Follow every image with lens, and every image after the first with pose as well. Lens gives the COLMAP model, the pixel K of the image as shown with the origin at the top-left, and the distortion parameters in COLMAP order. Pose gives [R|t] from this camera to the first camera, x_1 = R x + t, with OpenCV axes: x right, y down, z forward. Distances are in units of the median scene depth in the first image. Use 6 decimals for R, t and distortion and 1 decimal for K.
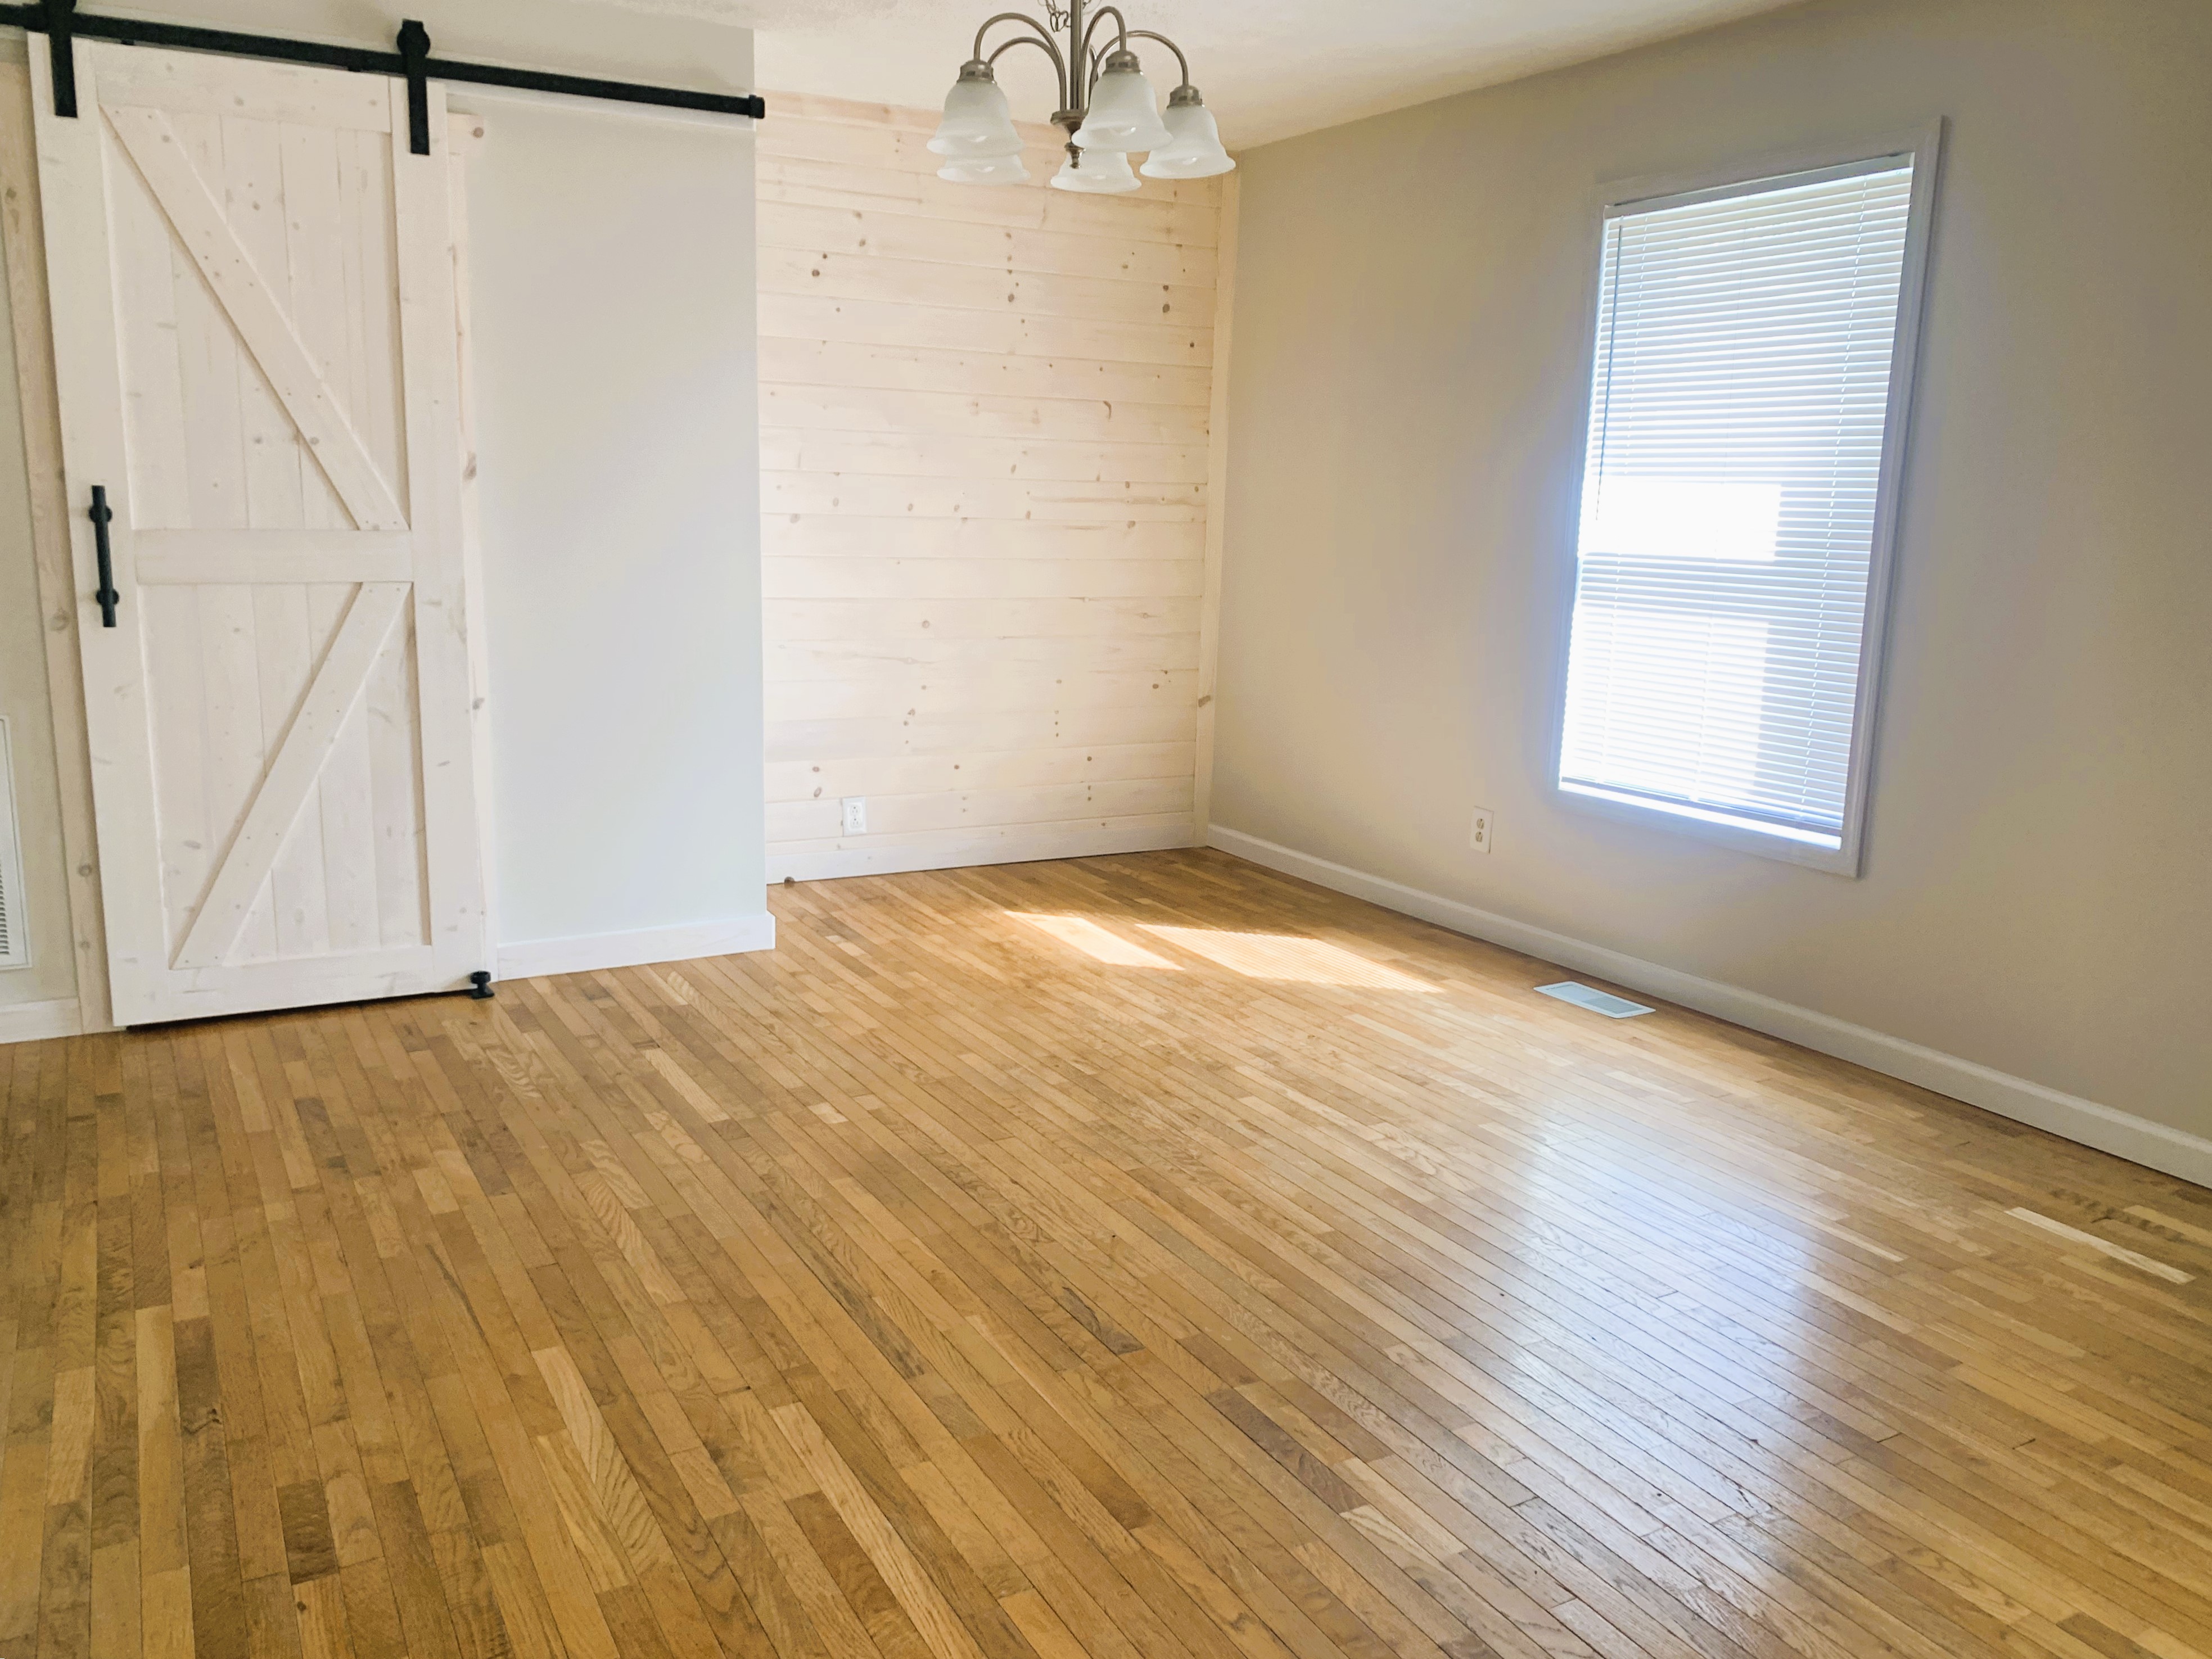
lens RADIAL K [[1719.4, 0, 1112.5], [0, 1719.4, 823.5], [0, 0, 1]] dist [0.110472, -0.197819]
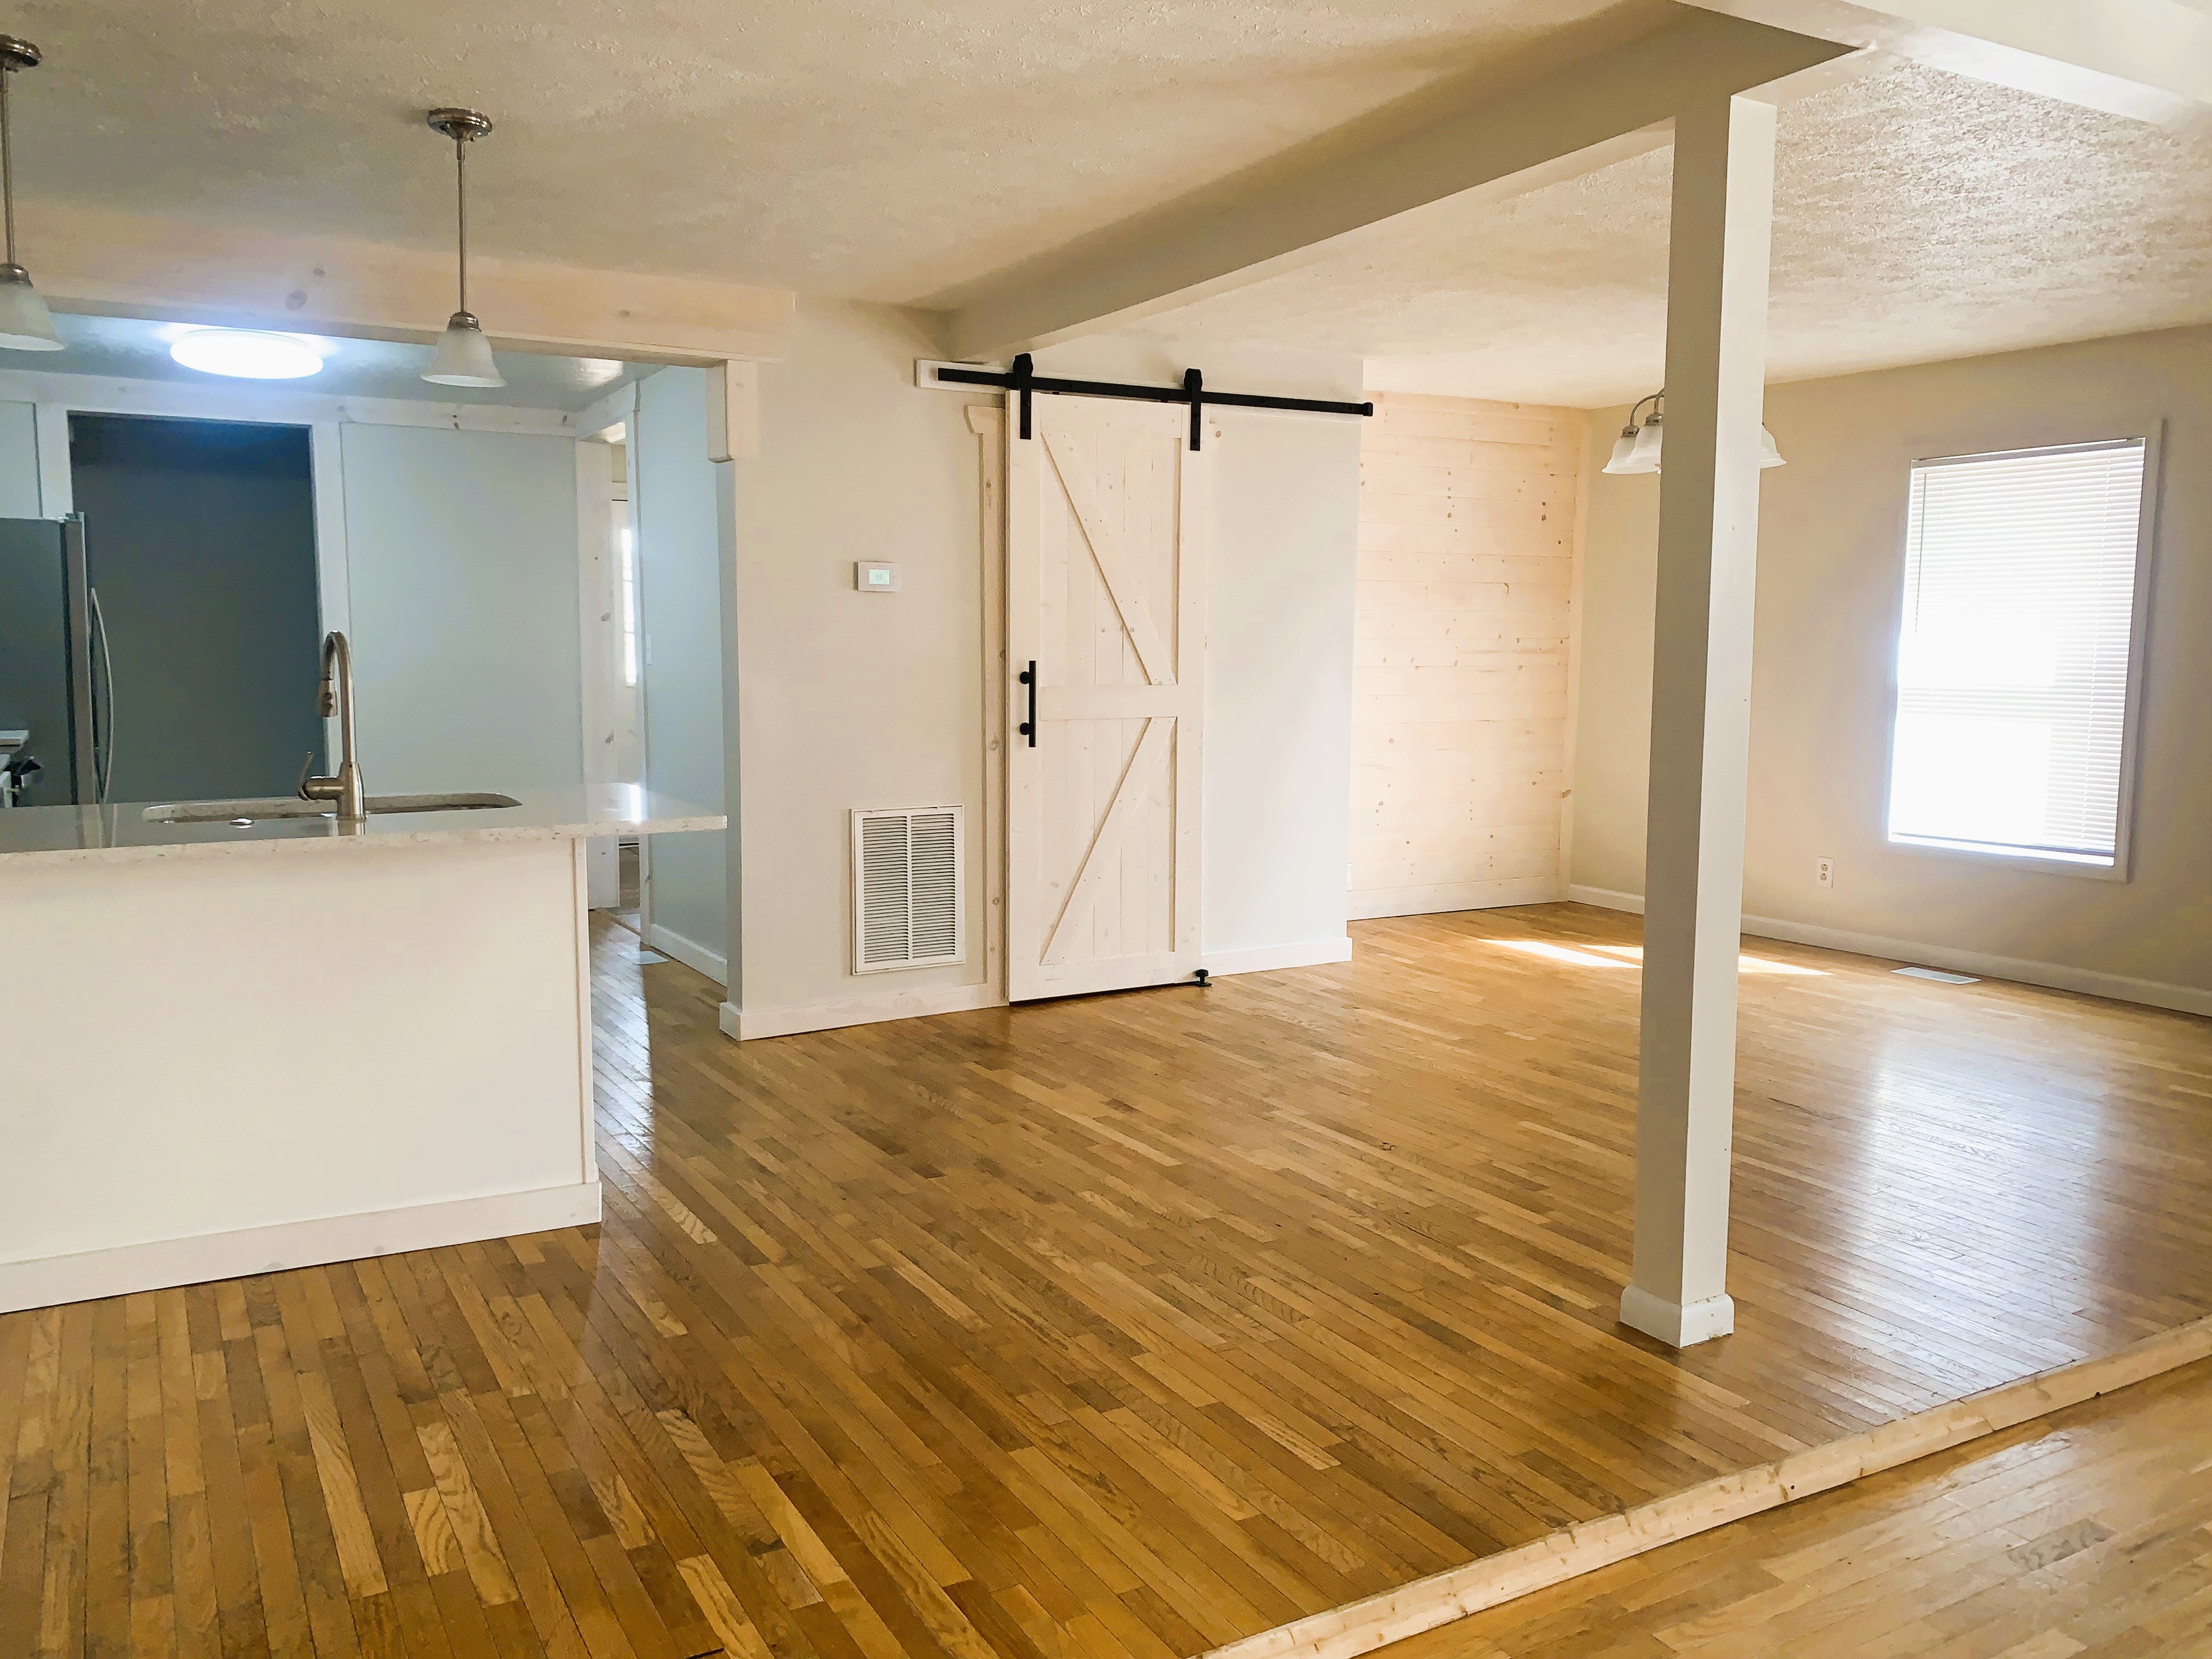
lens RADIAL K [[1669.1, 0, 1086.6], [0, 1669.1, 837.4], [0, 0, 1]] dist [0.045924, -0.081638]
pose [[0.999805, -0.019185, 0.004698, -0.505986], [0.019471, 0.997271, -0.071210, 0.077211], [-0.003319, 0.071288, 0.997450, -0.500515]]
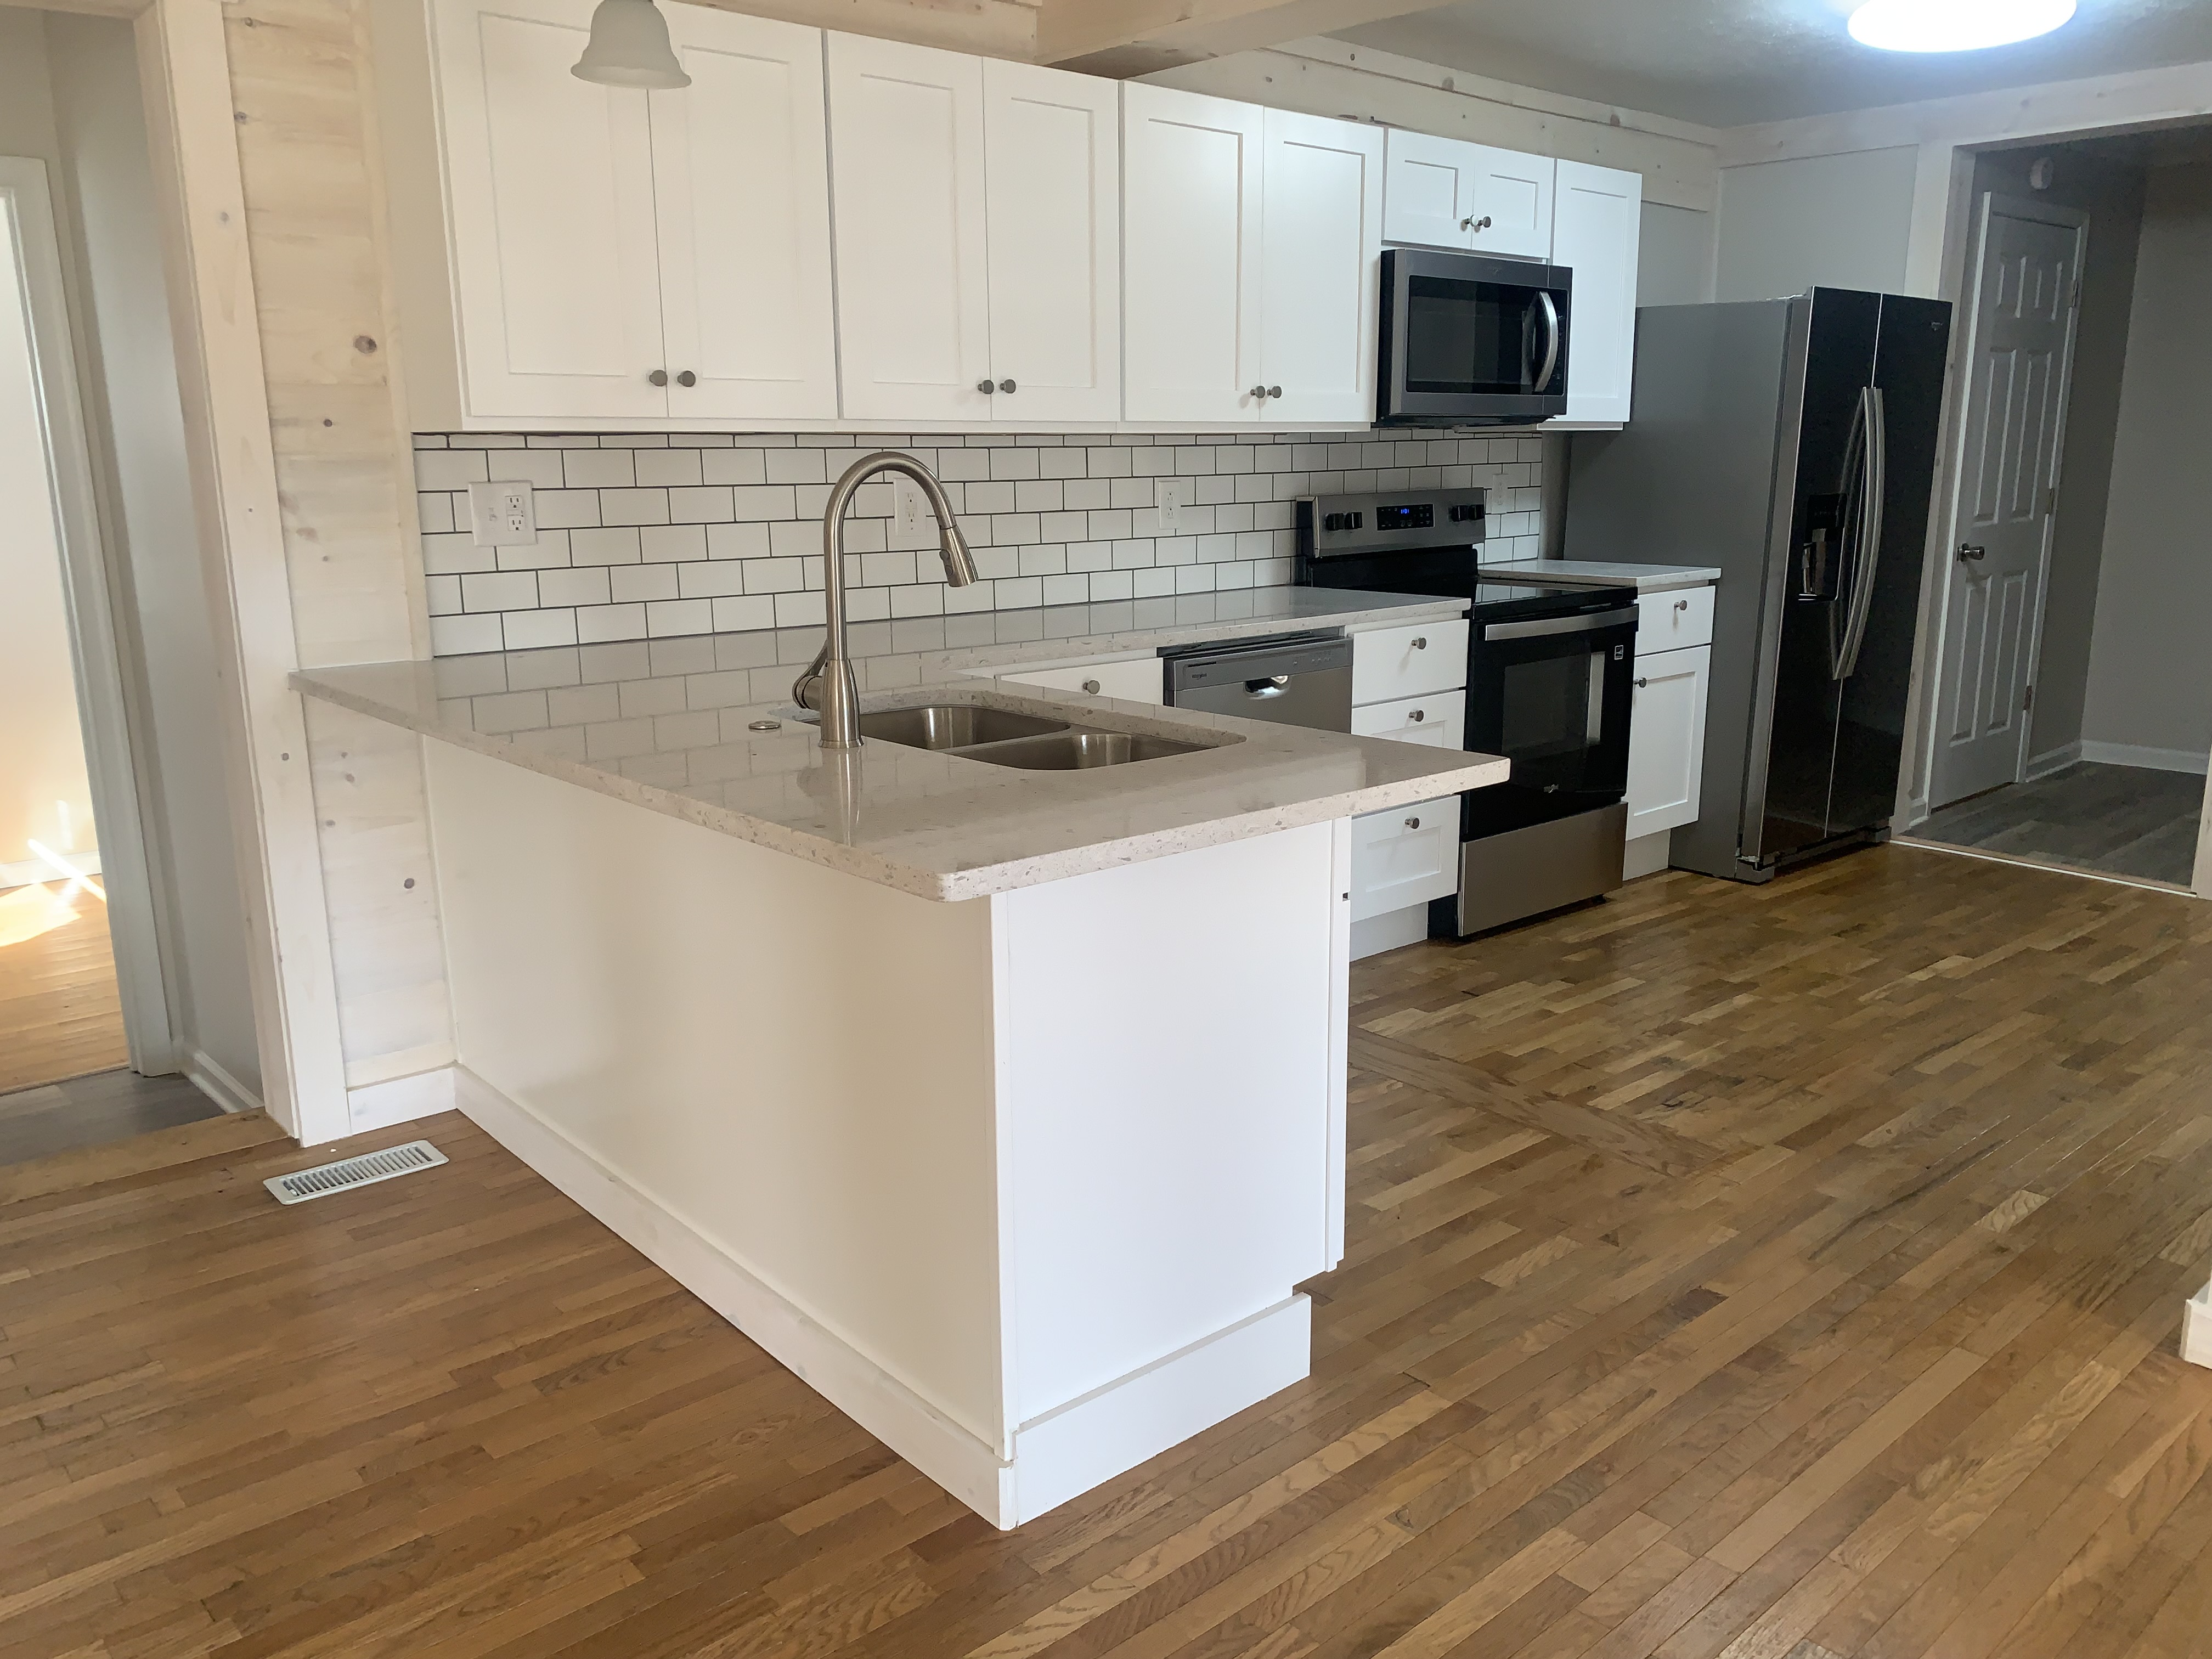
lens RADIAL K [[1680.2, 0, 1110.1], [0, 1680.2, 833.2], [0, 0, 1]] dist [0.055100, -0.091736]
pose [[0.215171, 0.193388, -0.957237, -0.310955], [-0.173174, 0.972218, 0.157488, -0.079348], [0.961100, 0.131882, 0.242683, 0.331720]]
